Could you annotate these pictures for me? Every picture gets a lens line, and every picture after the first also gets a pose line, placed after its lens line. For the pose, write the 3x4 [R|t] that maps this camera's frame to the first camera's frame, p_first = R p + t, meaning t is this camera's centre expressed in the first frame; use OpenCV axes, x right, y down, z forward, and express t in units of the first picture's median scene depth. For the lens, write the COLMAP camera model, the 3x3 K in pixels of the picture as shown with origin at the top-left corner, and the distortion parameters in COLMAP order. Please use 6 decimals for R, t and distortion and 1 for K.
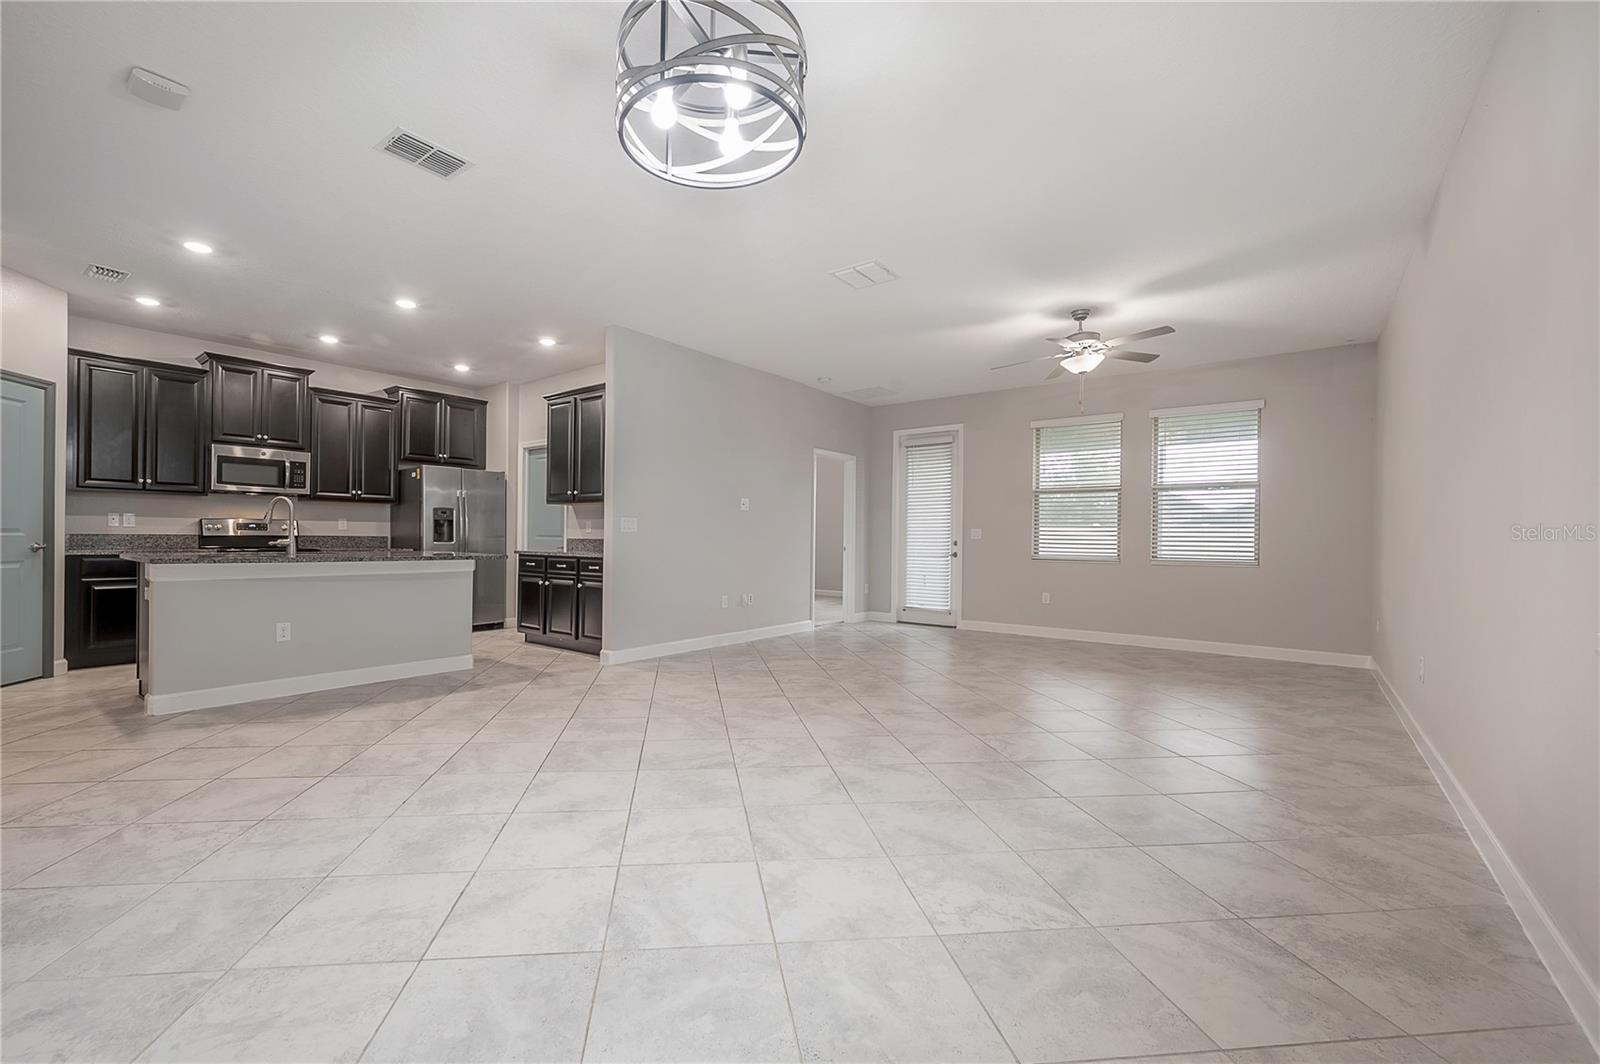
lens RADIAL K [[682.2, 0, 764.8], [0, 682.2, 535.2], [0, 0, 1]] dist [-0.000999, -0.000586]
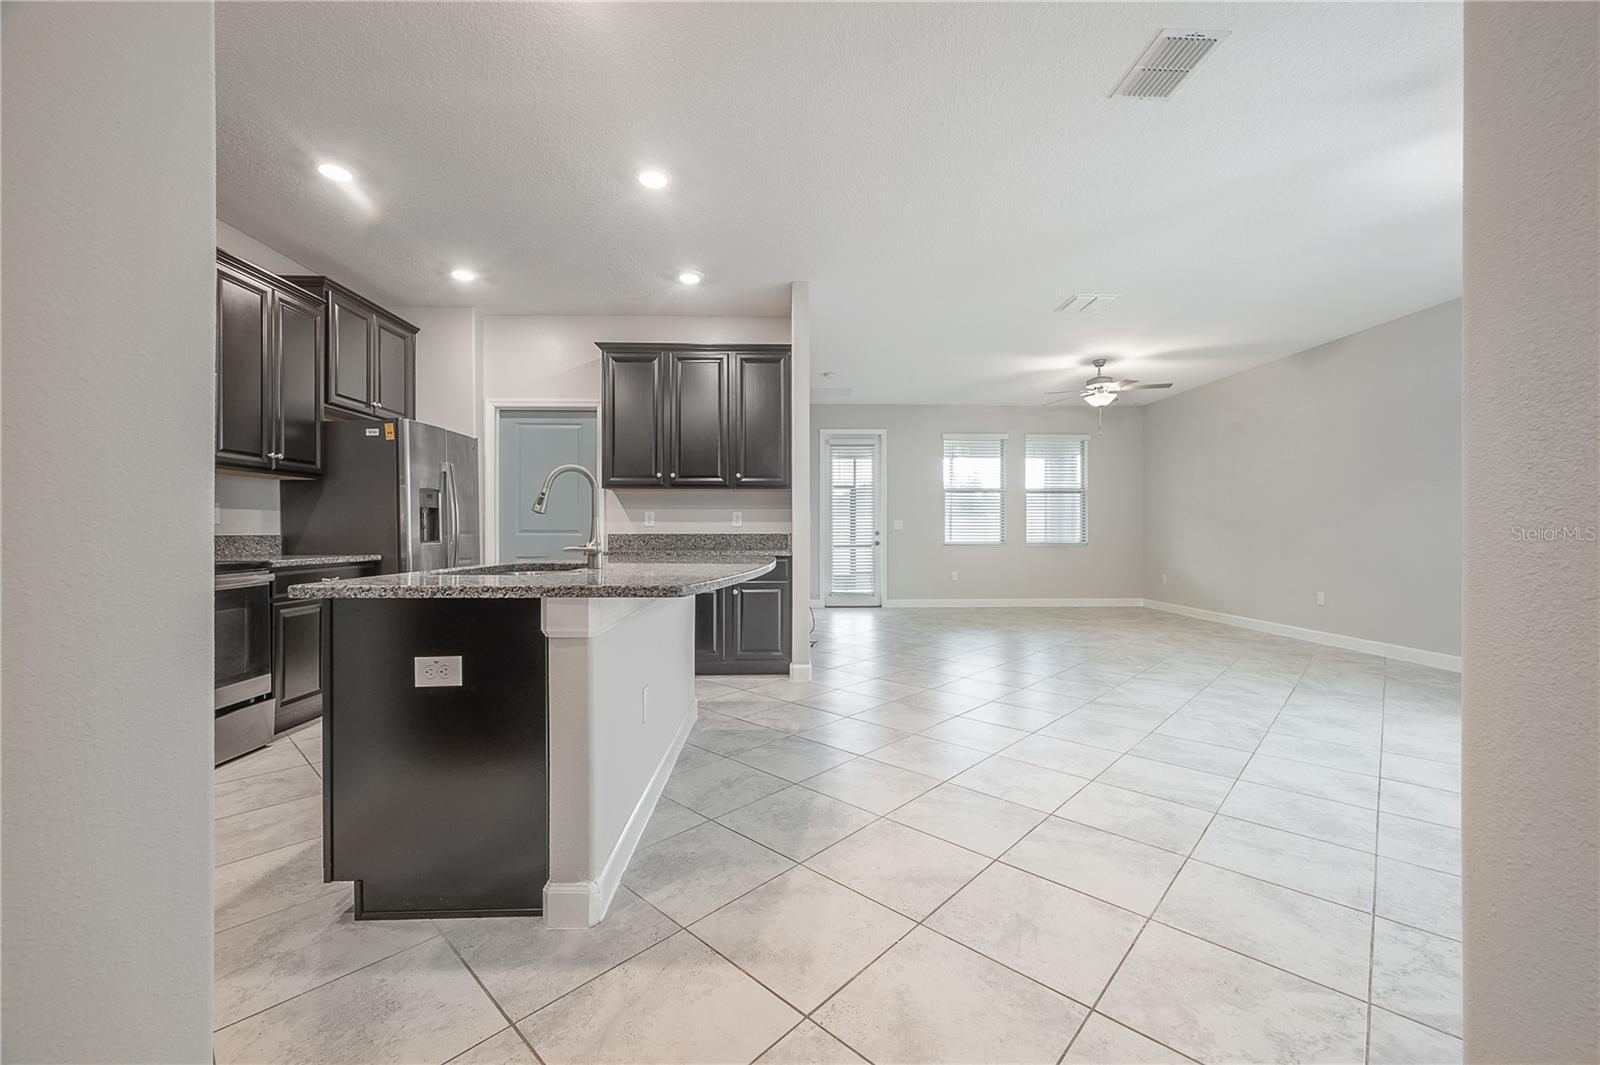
lens RADIAL K [[635.7, 0, 809.5], [0, 635.7, 529.8], [0, 0, 1]] dist [-0.000072, -0.000171]
pose [[0.751922, -0.010365, 0.659170, -0.665367], [0.006105, 0.999943, 0.008759, -0.005284], [-0.659223, -0.002562, 0.751943, 0.355801]]
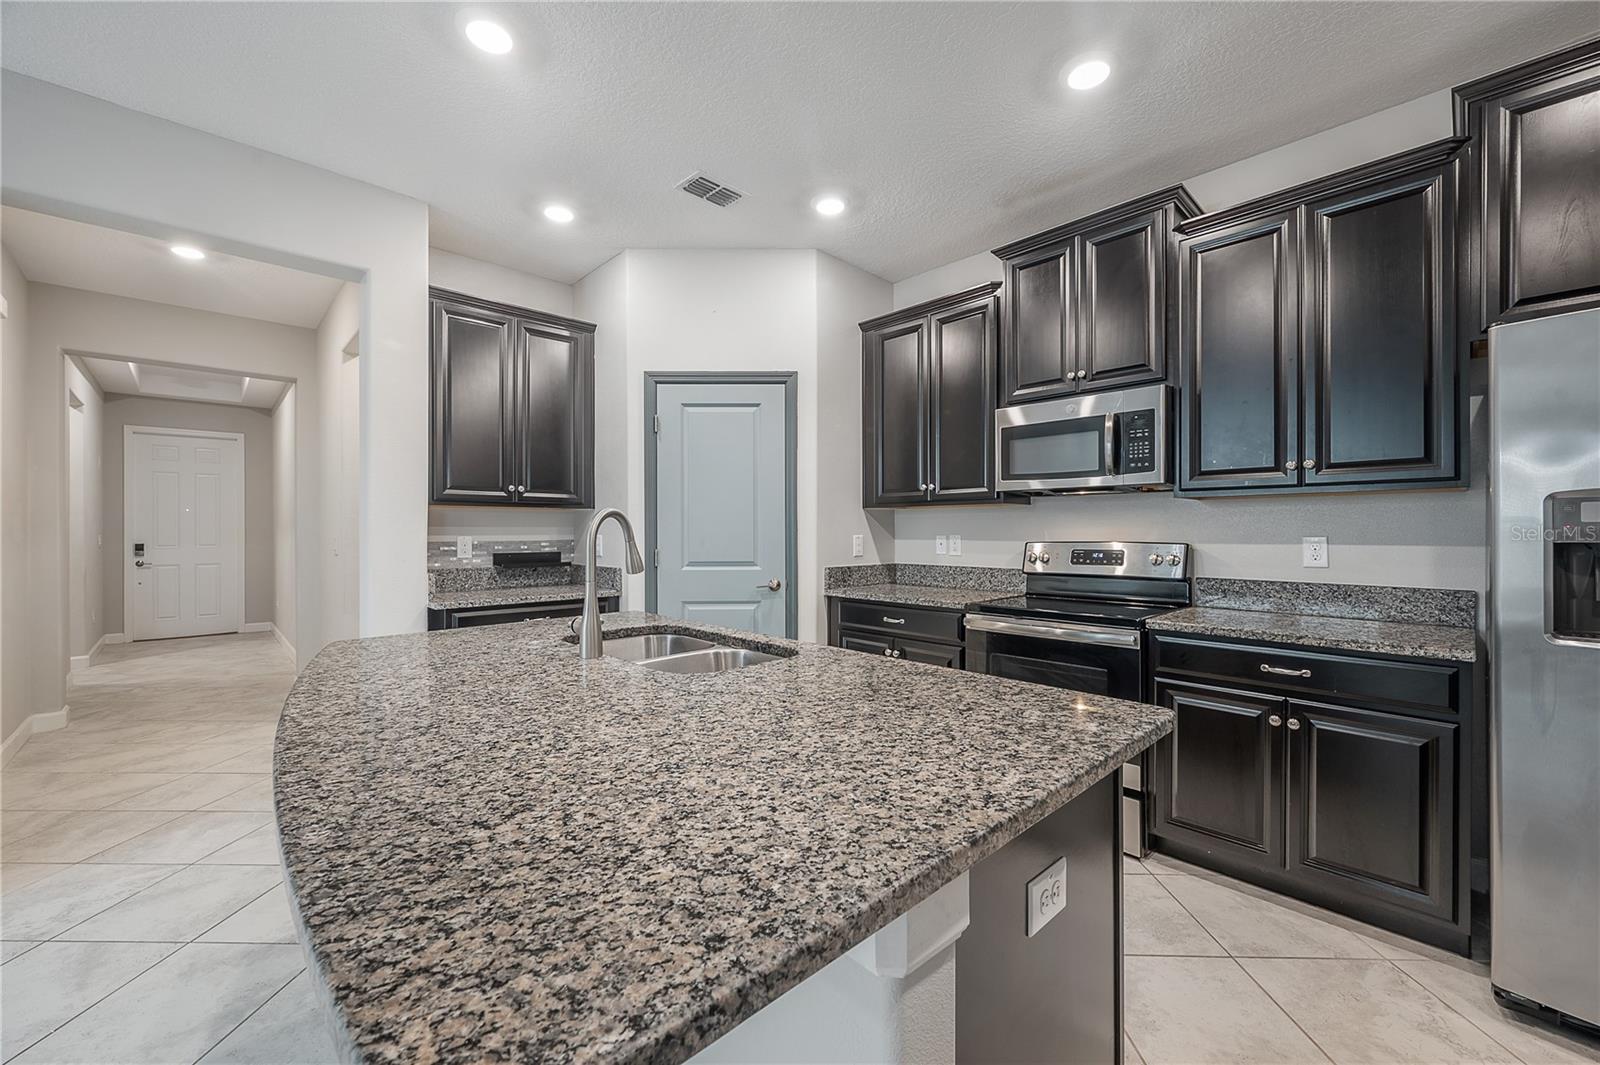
lens RADIAL K [[635.7, 0, 802.6], [0, 635.7, 528.8], [0, 0, 1]] dist [-0.000072, -0.000171]
pose [[-0.130780, -0.012008, -0.991339, -0.257729], [0.003429, 0.999915, -0.012564, -0.028665], [0.991405, -0.005042, -0.130728, 0.853276]]
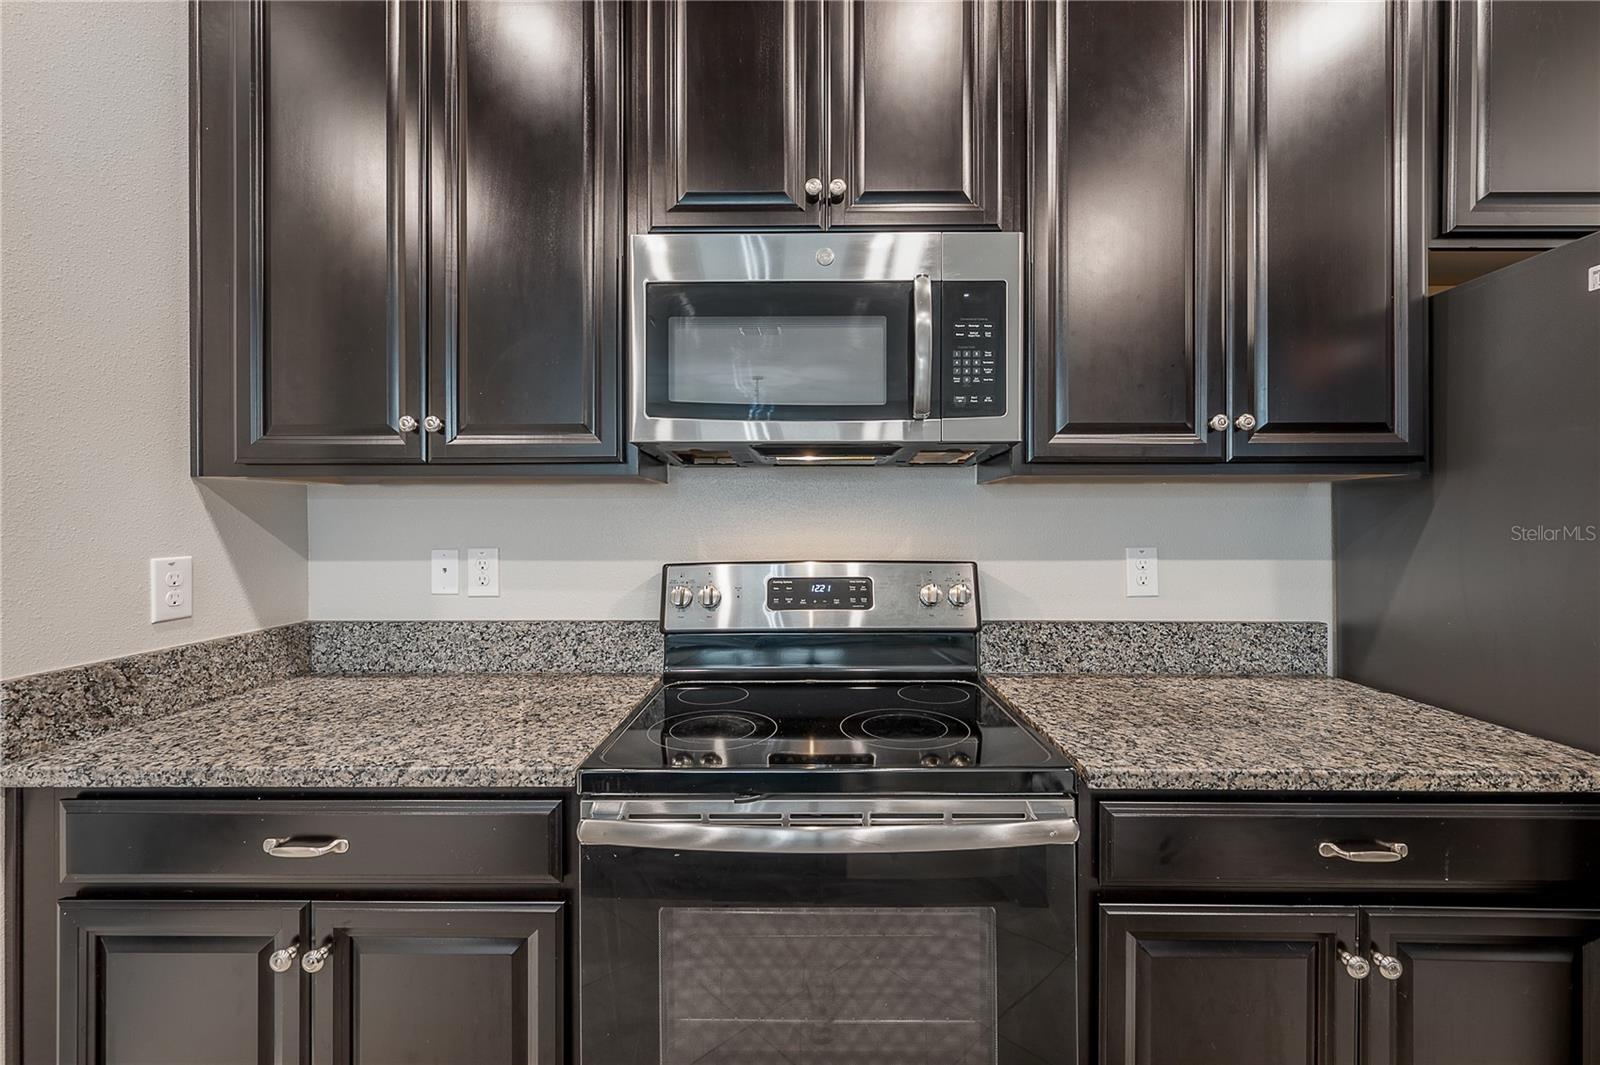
lens RADIAL K [[635.7, 0, 806.4], [0, 635.7, 524.1], [0, 0, 1]] dist [-0.000072, -0.000171]
pose [[0.623933, -0.009466, -0.781420, -0.577986], [0.009870, 0.999942, -0.004233, -0.037140], [0.781415, -0.005072, 0.623991, 0.858689]]
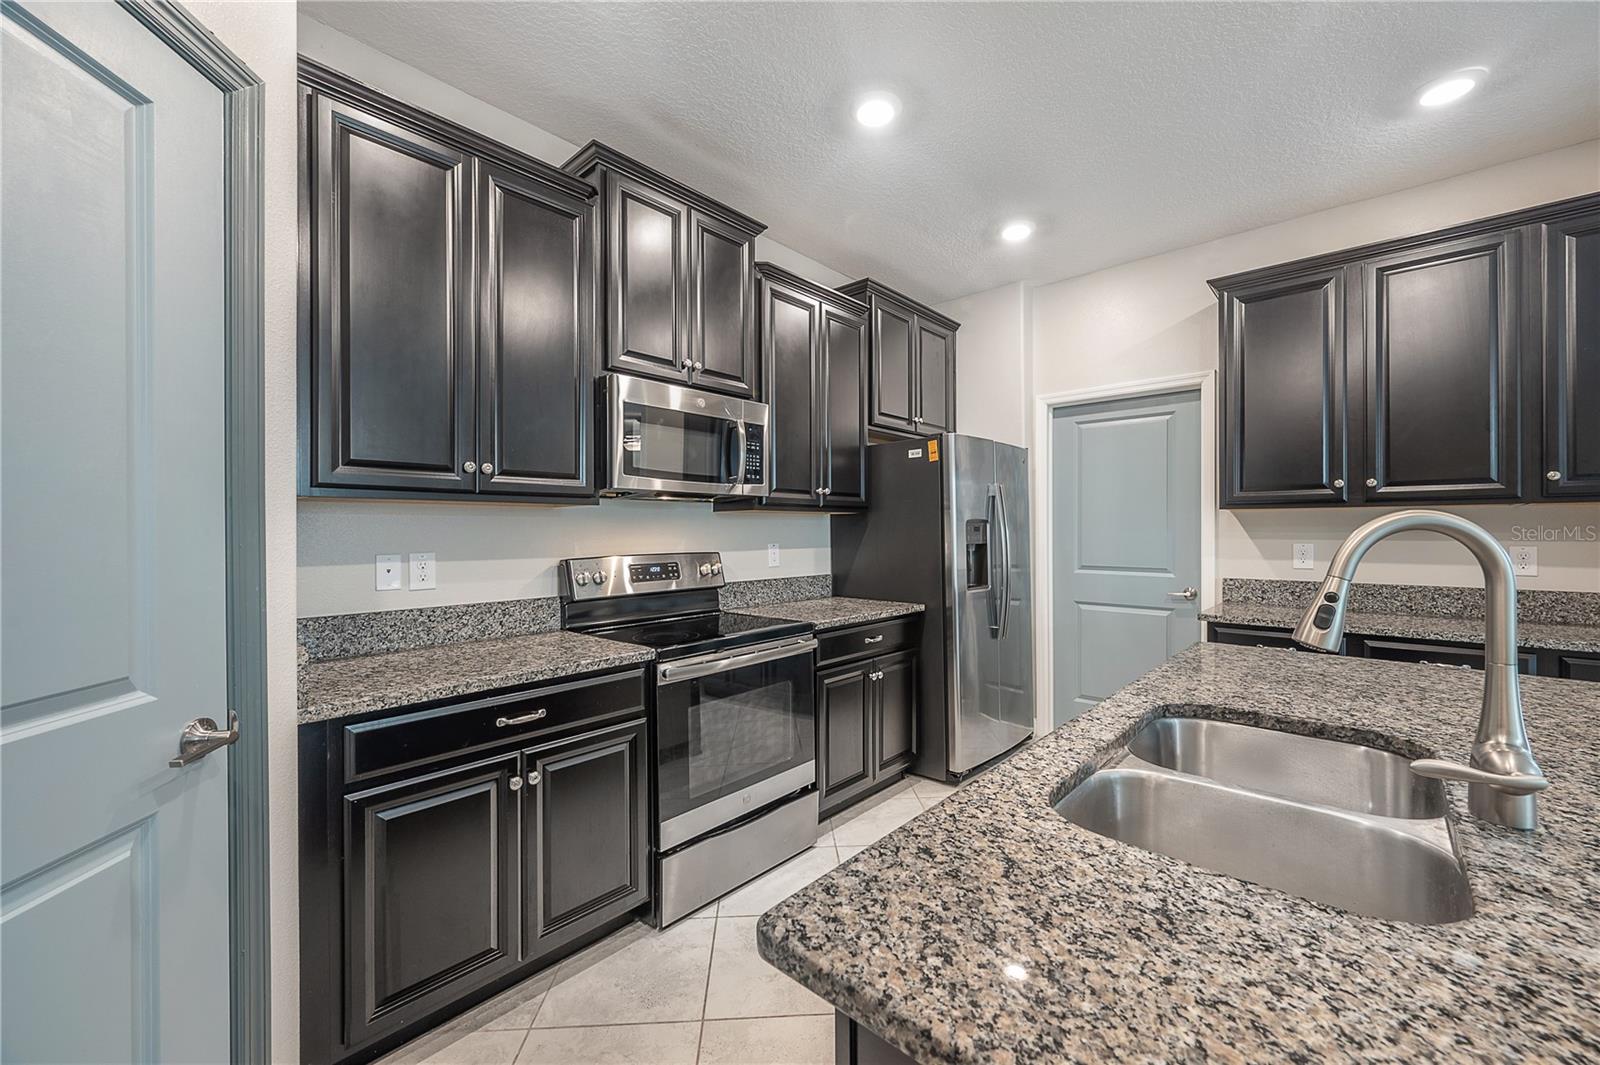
lens RADIAL K [[635.7, 0, 803.2], [0, 635.7, 530.5], [0, 0, 1]] dist [-0.000072, -0.000171]
pose [[0.998792, -0.014391, -0.046984, -0.642024], [0.014510, 0.999892, 0.002182, -0.039271], [0.046947, -0.002861, 0.998893, 0.596027]]
